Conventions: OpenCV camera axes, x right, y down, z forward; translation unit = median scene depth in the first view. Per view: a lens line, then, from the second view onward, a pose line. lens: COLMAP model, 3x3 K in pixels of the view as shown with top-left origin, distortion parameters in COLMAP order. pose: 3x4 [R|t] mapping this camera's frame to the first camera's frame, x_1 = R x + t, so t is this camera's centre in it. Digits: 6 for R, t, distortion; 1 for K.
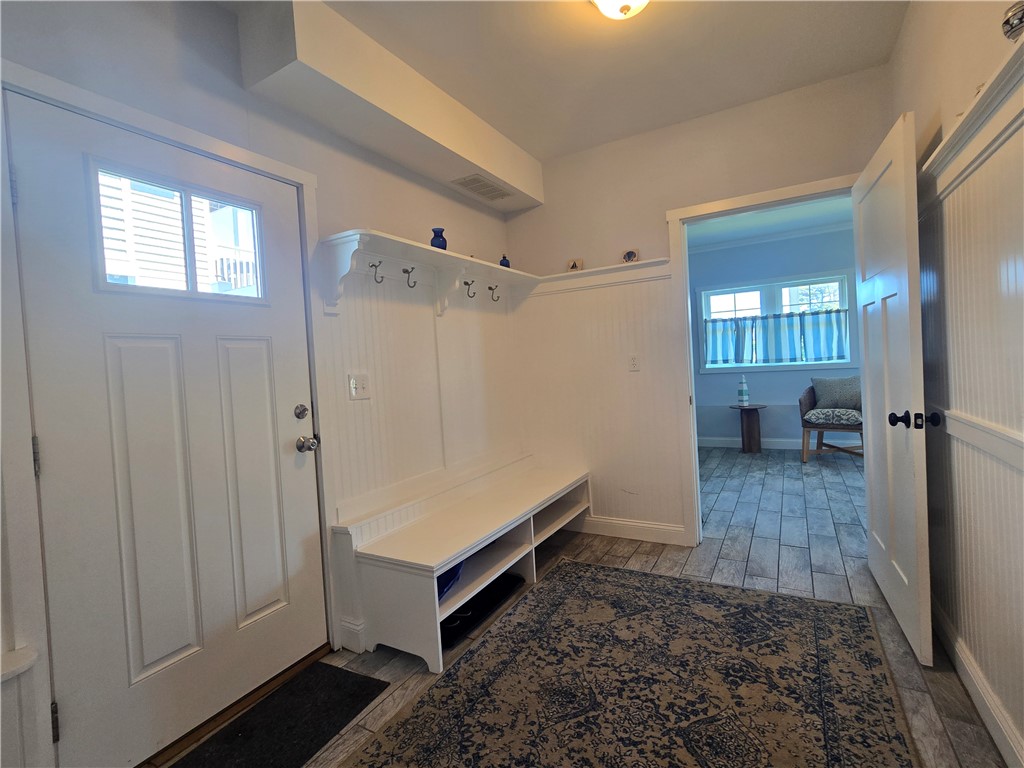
lens RADIAL K [[479.0, 0, 506.9], [0, 479.0, 373.9], [0, 0, 1]] dist [-0.009960, 0.000706]
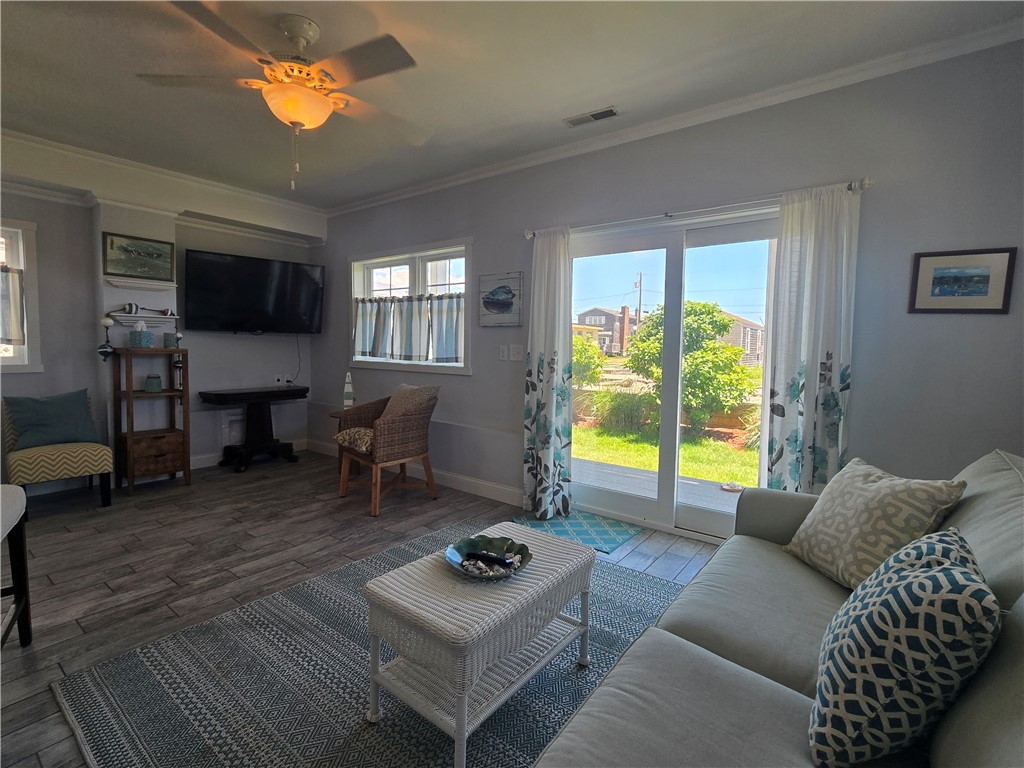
lens RADIAL K [[479.0, 0, 505.6], [0, 479.0, 376.6], [0, 0, 1]] dist [-0.009960, 0.000706]
pose [[0.990405, 0.081451, -0.111643, 0.834471], [-0.076540, 0.995930, 0.047598, -0.047268], [0.115065, -0.038596, 0.992608, 0.274057]]
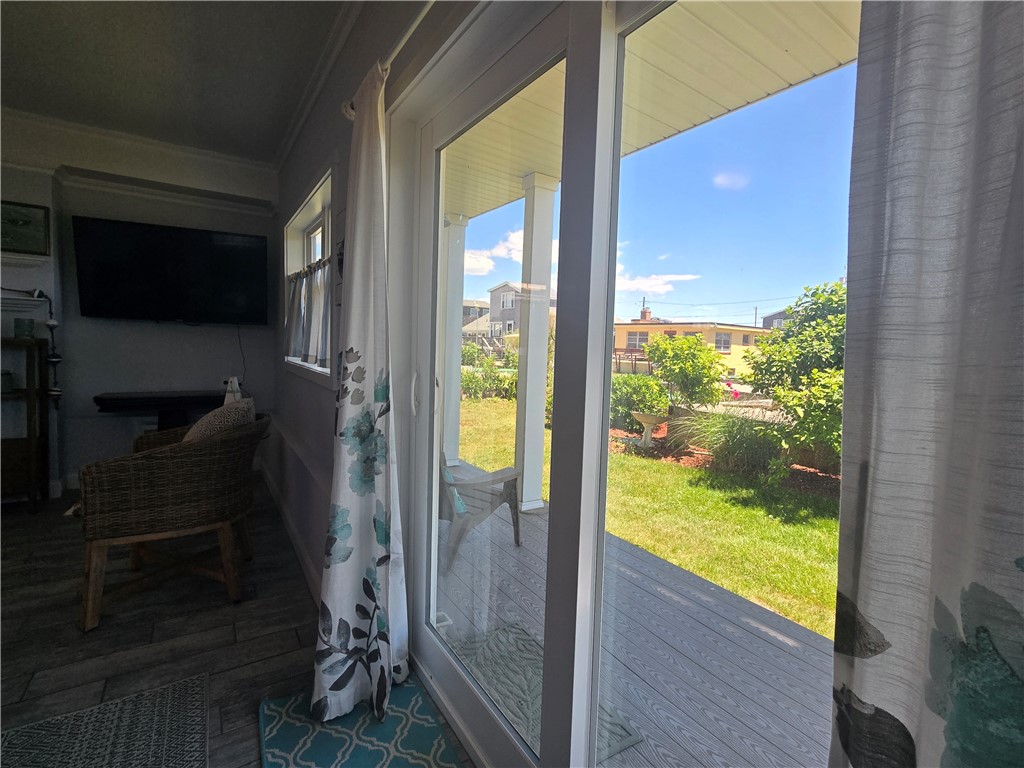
lens RADIAL K [[479.0, 0, 517.4], [0, 479.0, 378.6], [0, 0, 1]] dist [-0.009960, 0.000706]
pose [[0.893473, 0.119476, -0.432934, 1.017147], [-0.097644, 0.992584, 0.072408, -0.066741], [0.438374, -0.022421, 0.898513, 0.664052]]
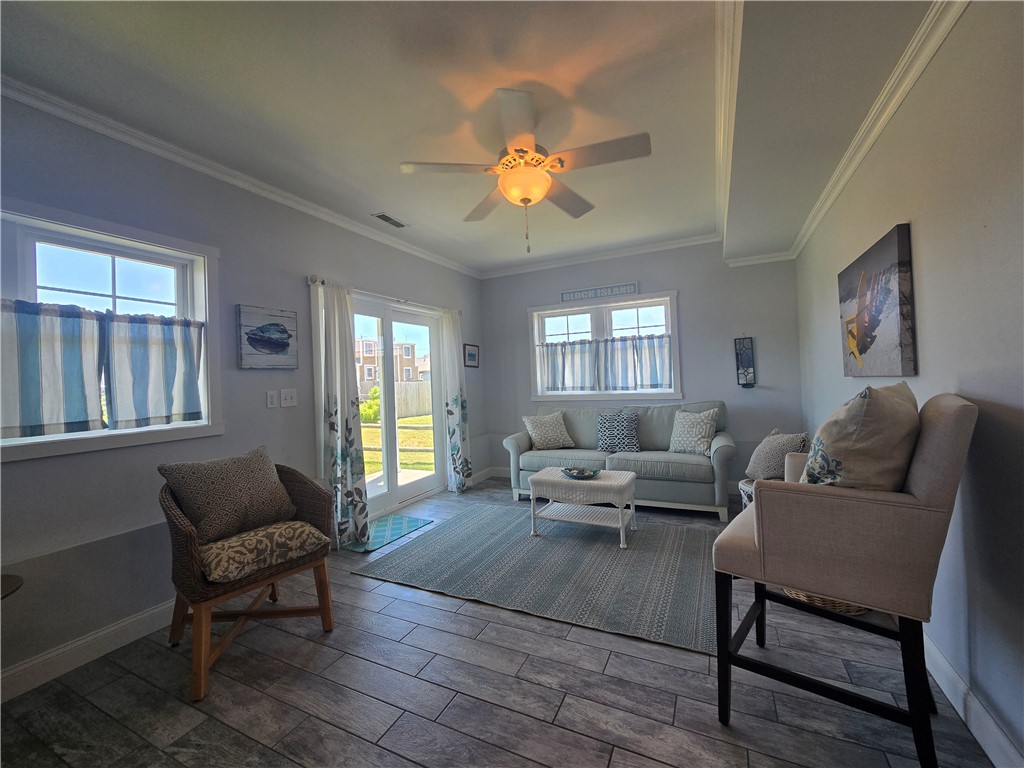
lens RADIAL K [[422.7, 0, 504.9], [0, 422.7, 375.7], [0, 0, 1]] dist [-0.007233, 0.001744]
pose [[-0.068435, 0.068083, 0.995330, 0.234251], [0.066226, 0.995778, -0.063560, -0.025987], [-0.995455, 0.061567, -0.072655, 0.686920]]
